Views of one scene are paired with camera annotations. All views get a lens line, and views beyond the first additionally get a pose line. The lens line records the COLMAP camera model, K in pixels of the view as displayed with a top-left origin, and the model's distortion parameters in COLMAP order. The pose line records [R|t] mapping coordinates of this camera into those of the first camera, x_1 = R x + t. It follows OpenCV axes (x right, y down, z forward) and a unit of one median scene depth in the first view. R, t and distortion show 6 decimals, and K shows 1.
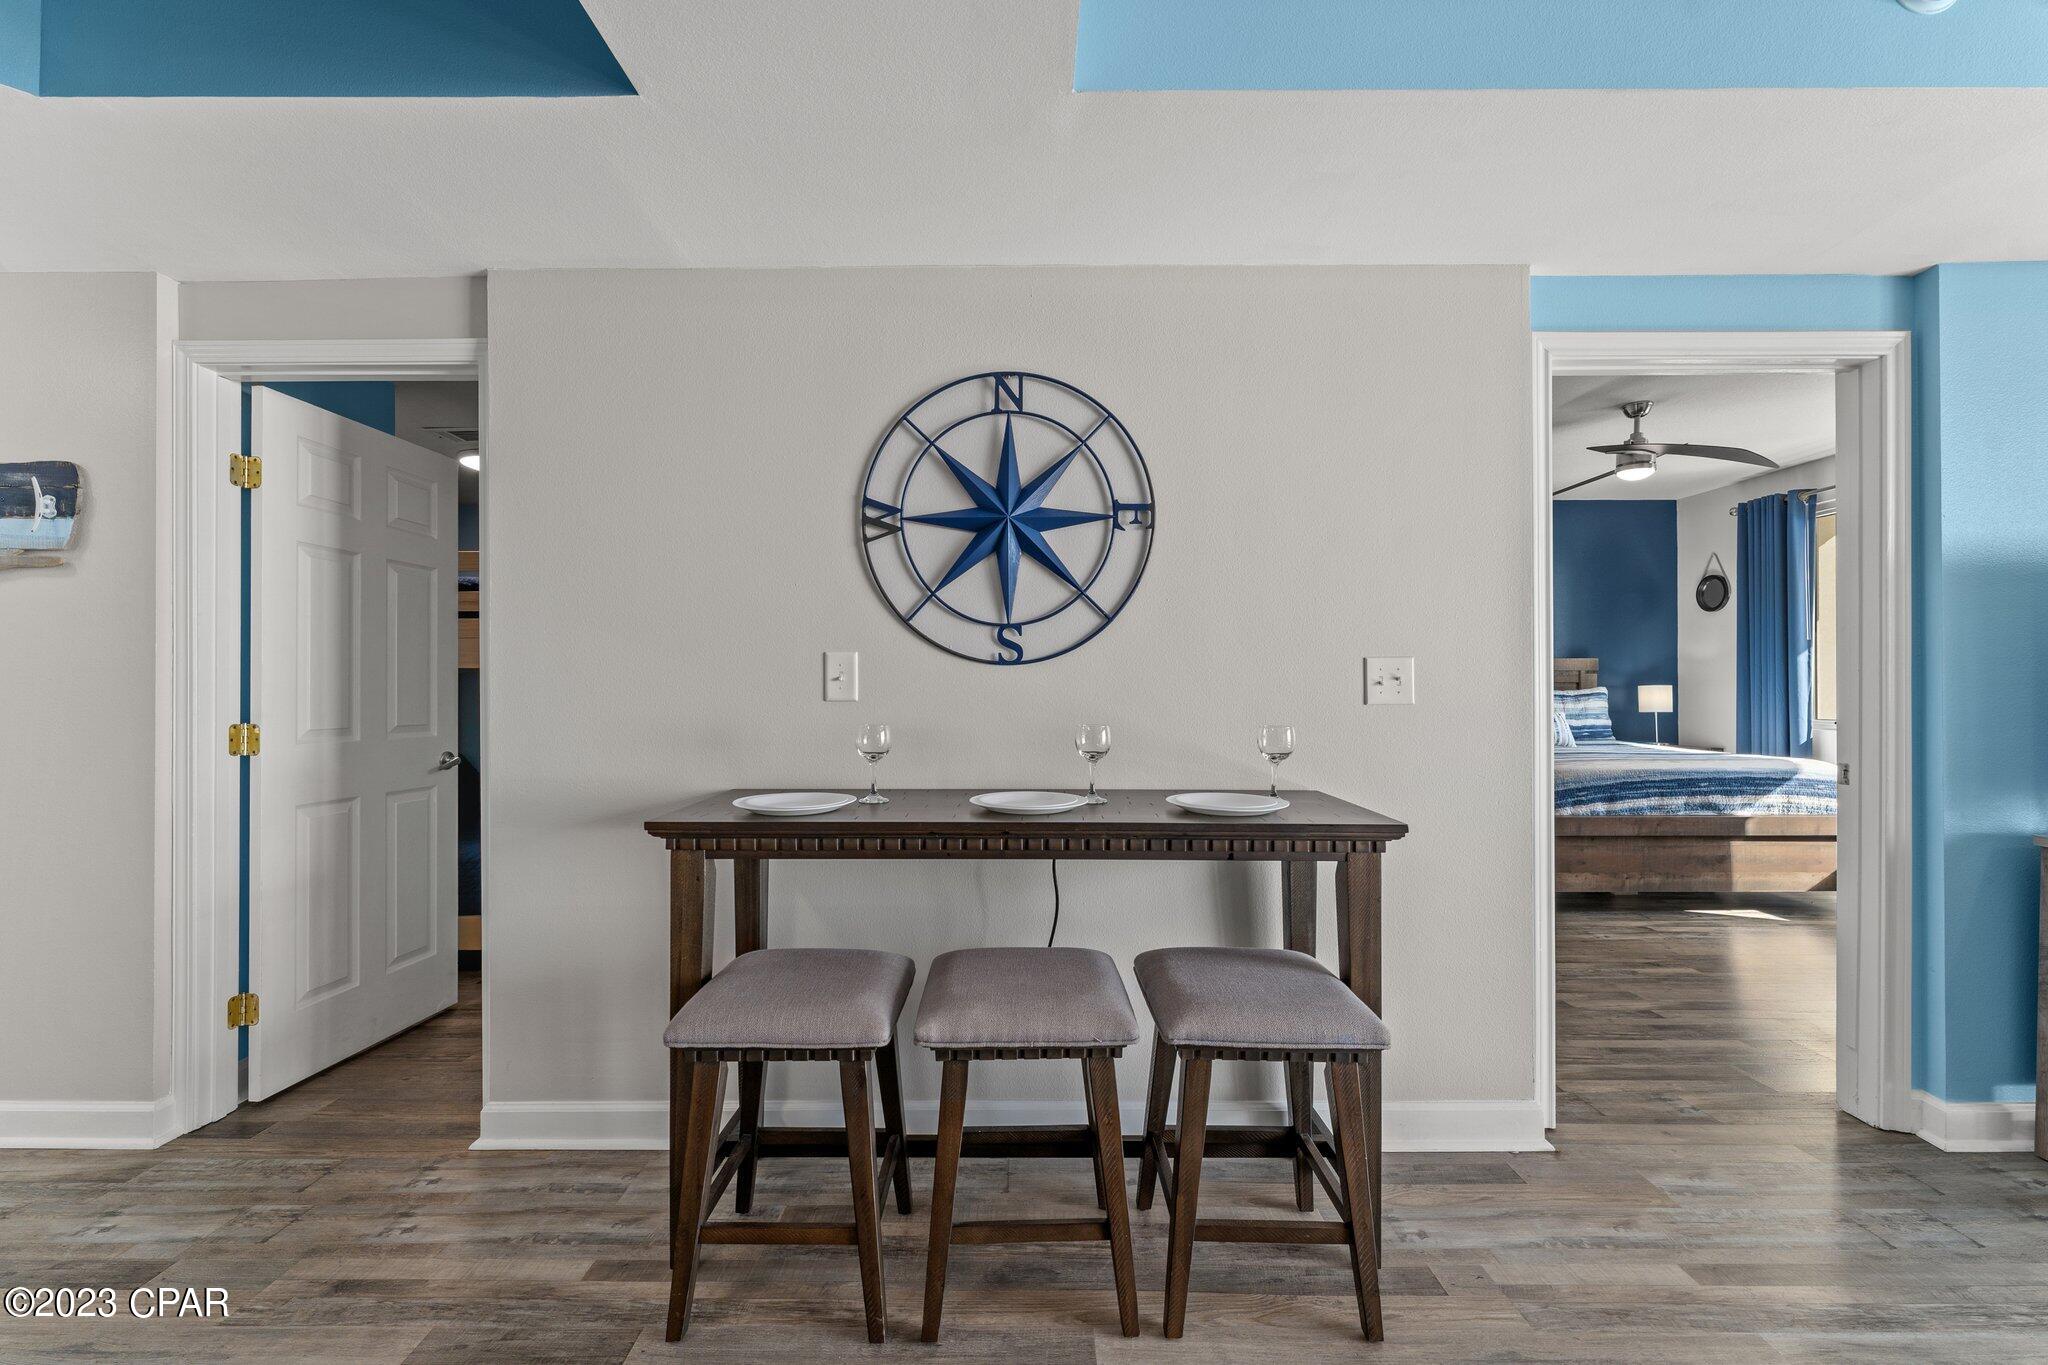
lens RADIAL K [[828.1, 0, 1012.9], [0, 828.1, 691.6], [0, 0, 1]] dist [-0.000830, 0.000015]
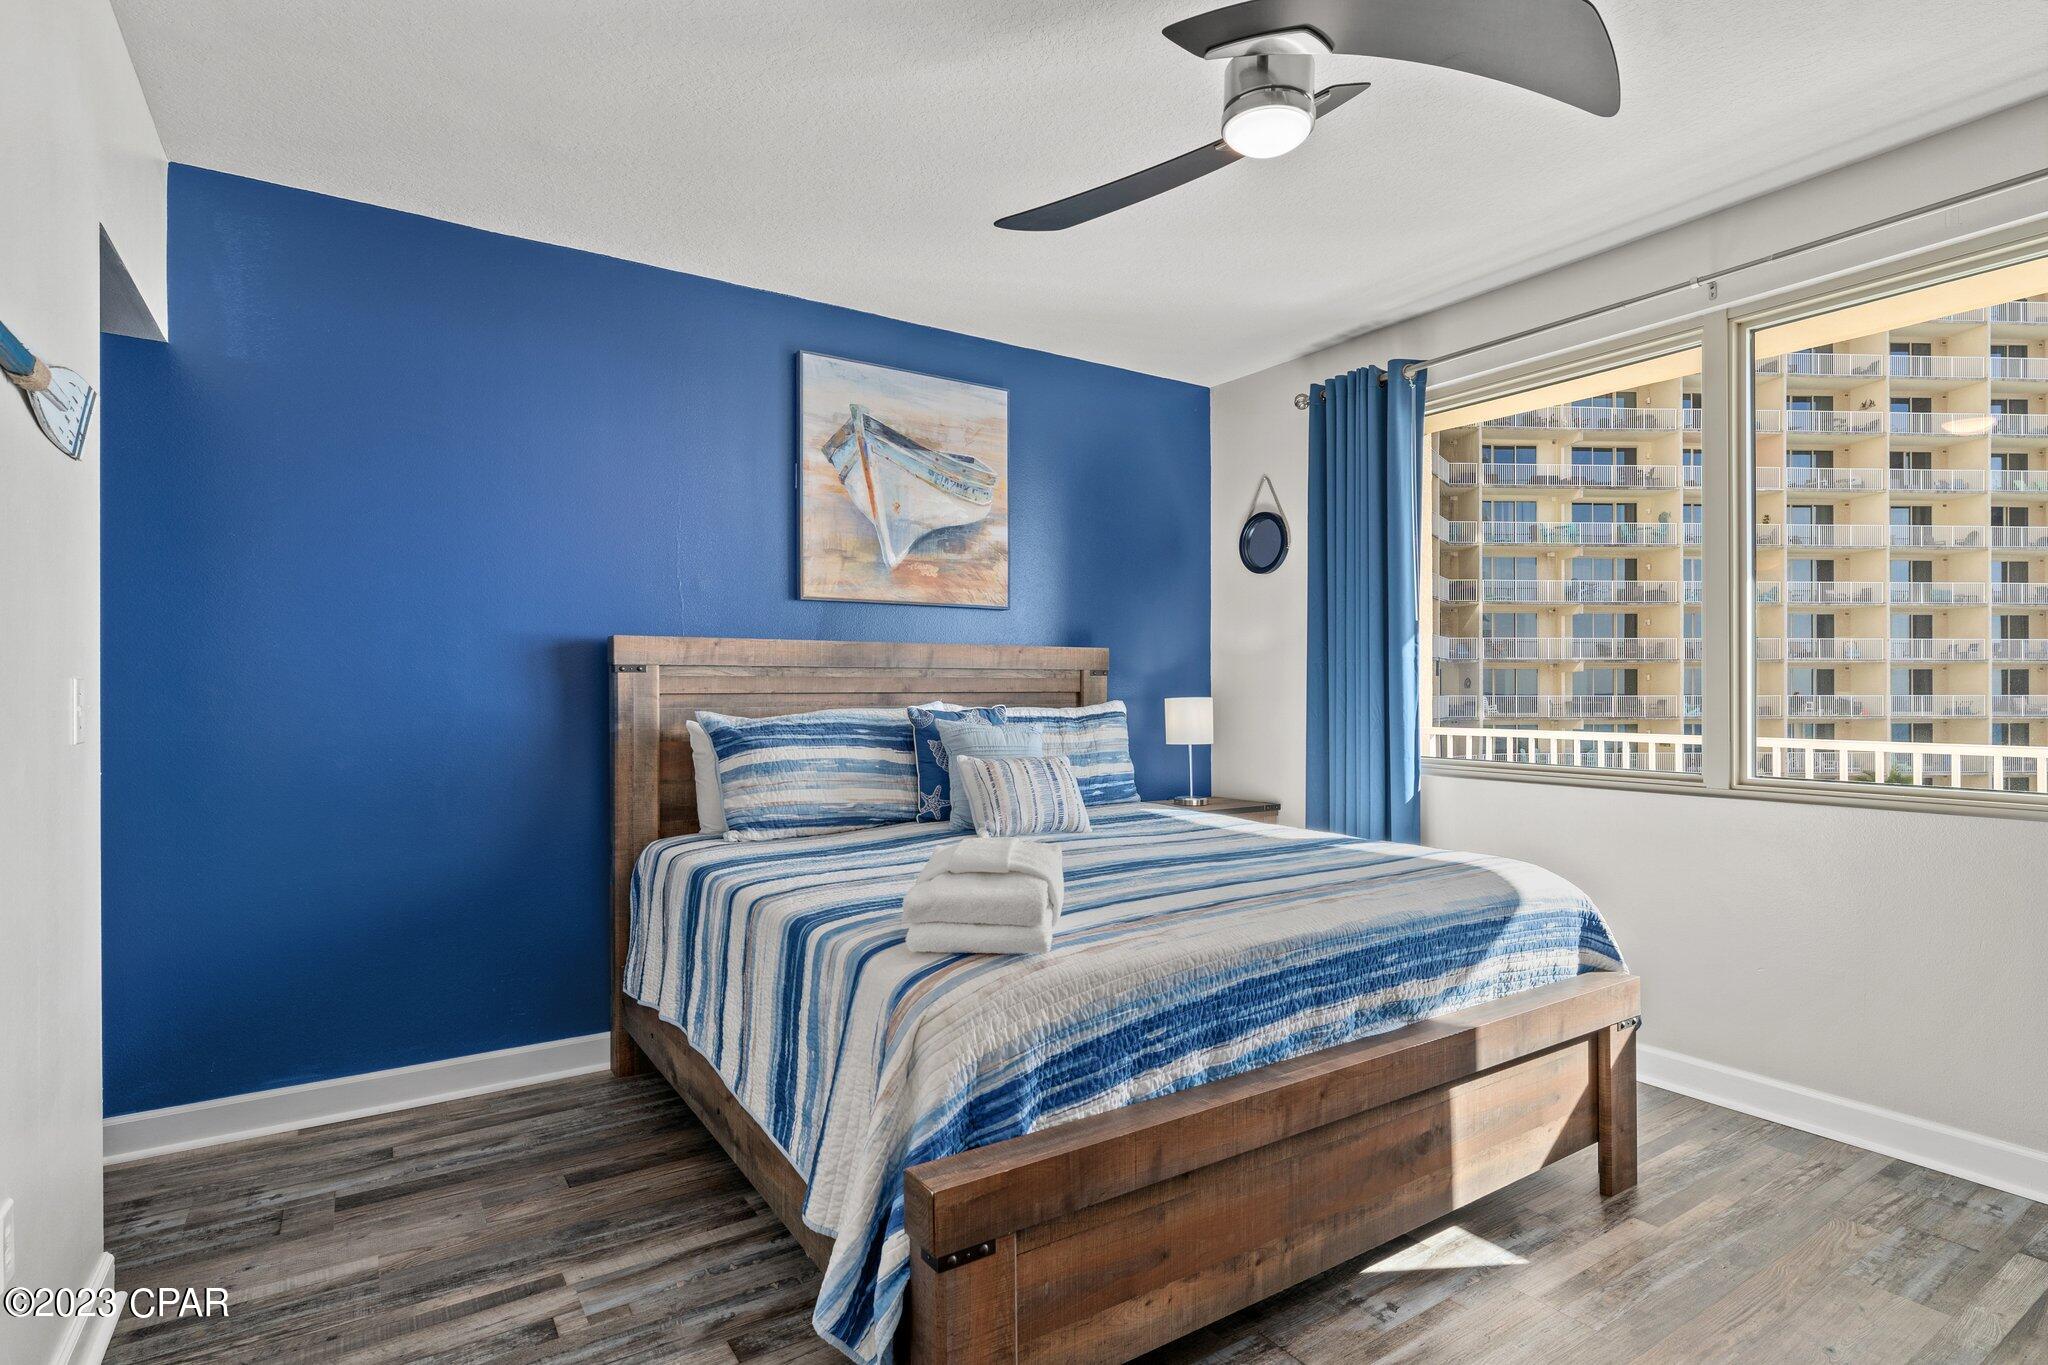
lens RADIAL K [[1040.6, 0, 1024.0], [0, 1040.6, 682.5], [0, 0, 1]] dist [0.001386, 0.000483]
pose [[0.830097, 0.003994, 0.557604, 0.317377], [0.001957, 0.999947, -0.010076, -0.012519], [-0.557615, 0.009455, 0.830046, 0.529131]]
